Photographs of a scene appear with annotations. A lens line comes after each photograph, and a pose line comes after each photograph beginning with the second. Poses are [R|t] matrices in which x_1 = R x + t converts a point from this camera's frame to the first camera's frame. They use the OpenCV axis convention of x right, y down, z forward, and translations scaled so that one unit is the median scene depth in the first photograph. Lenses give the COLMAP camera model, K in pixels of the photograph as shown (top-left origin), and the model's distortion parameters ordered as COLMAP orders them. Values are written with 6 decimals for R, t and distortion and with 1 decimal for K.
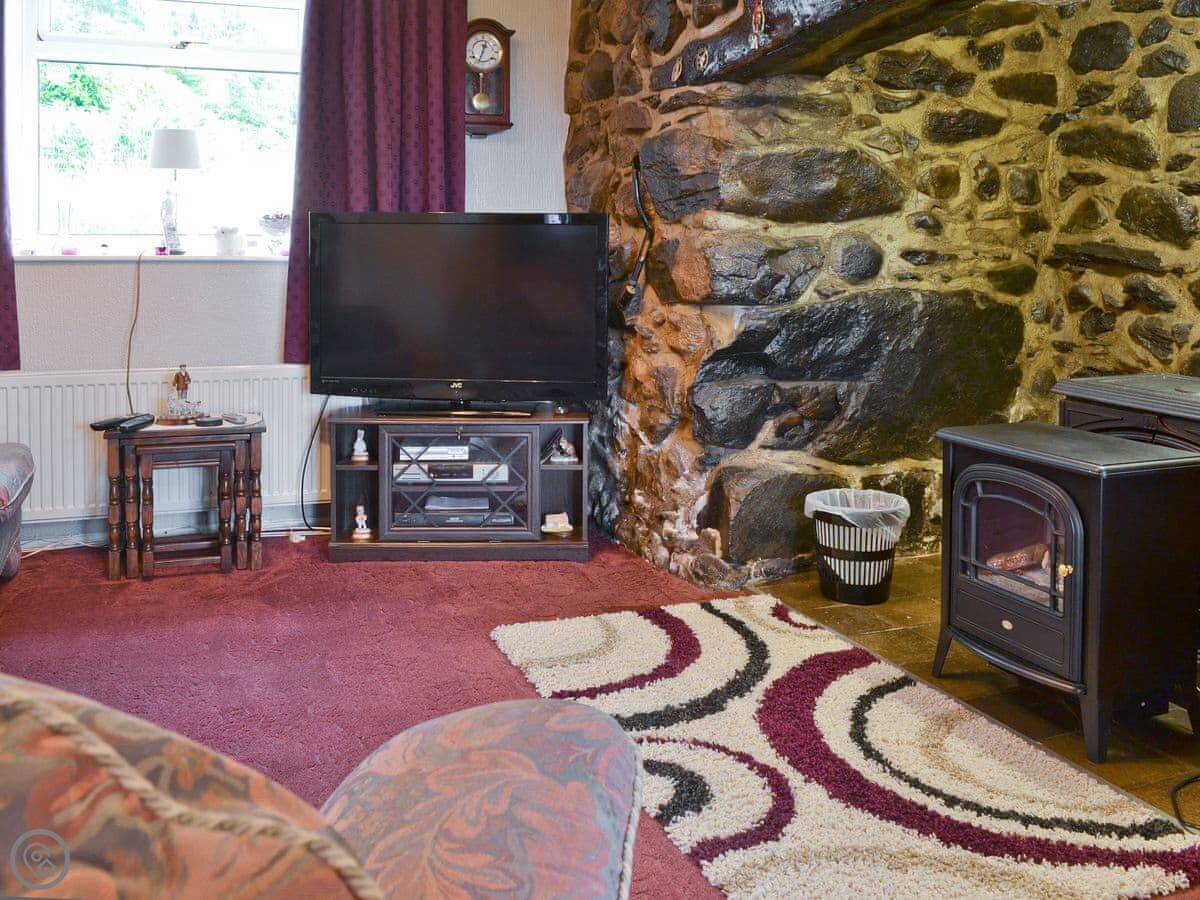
lens RADIAL K [[1172.3, 0, 599.6], [0, 1172.3, 364.1], [0, 0, 1]] dist [-0.006578, 0.003802]
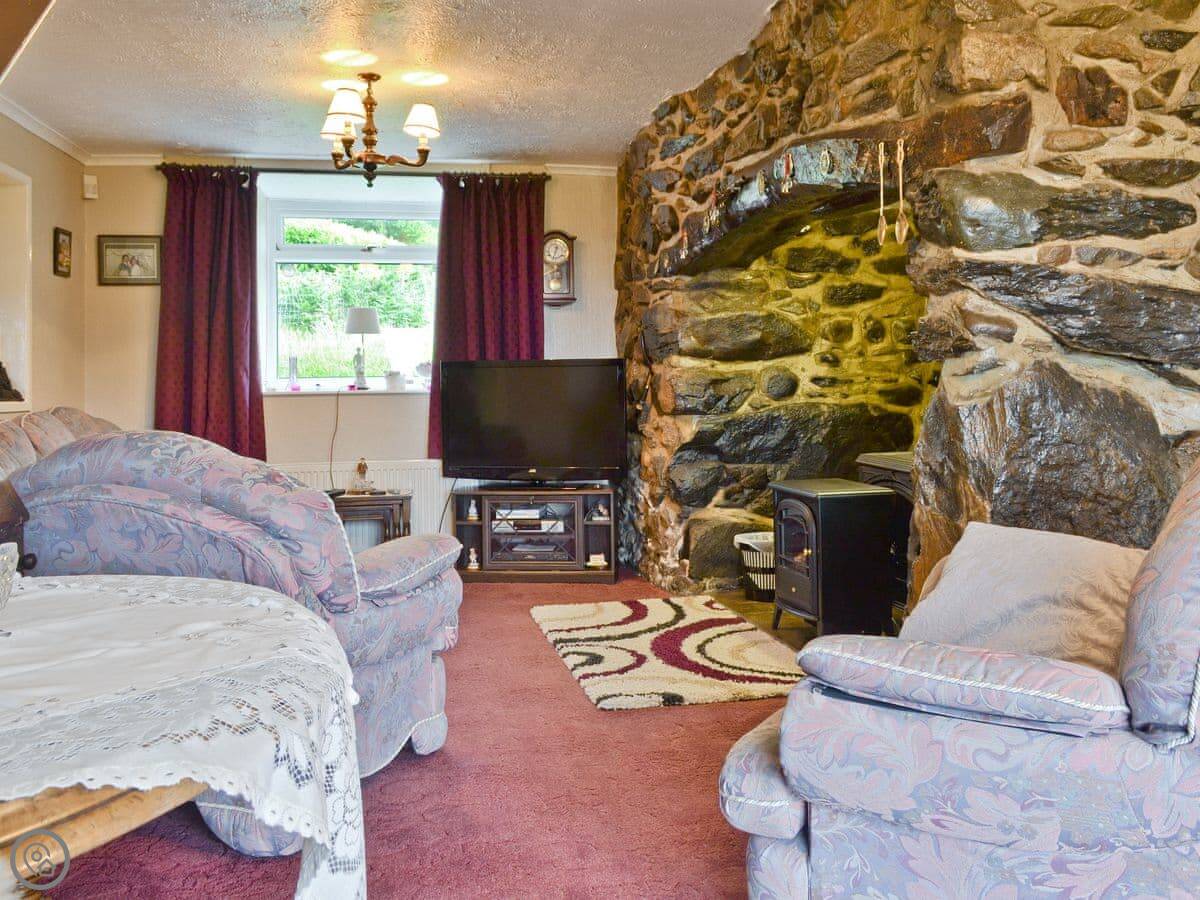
lens RADIAL K [[1131.5, 0, 599.9], [0, 1131.5, 475.3], [0, 0, 1]] dist [0.093261, 0.001160]
pose [[0.985032, -0.006415, -0.172254, 0.239878], [0.003632, 0.999858, -0.016468, 0.052532], [0.172335, 0.015595, 0.984915, -0.492673]]
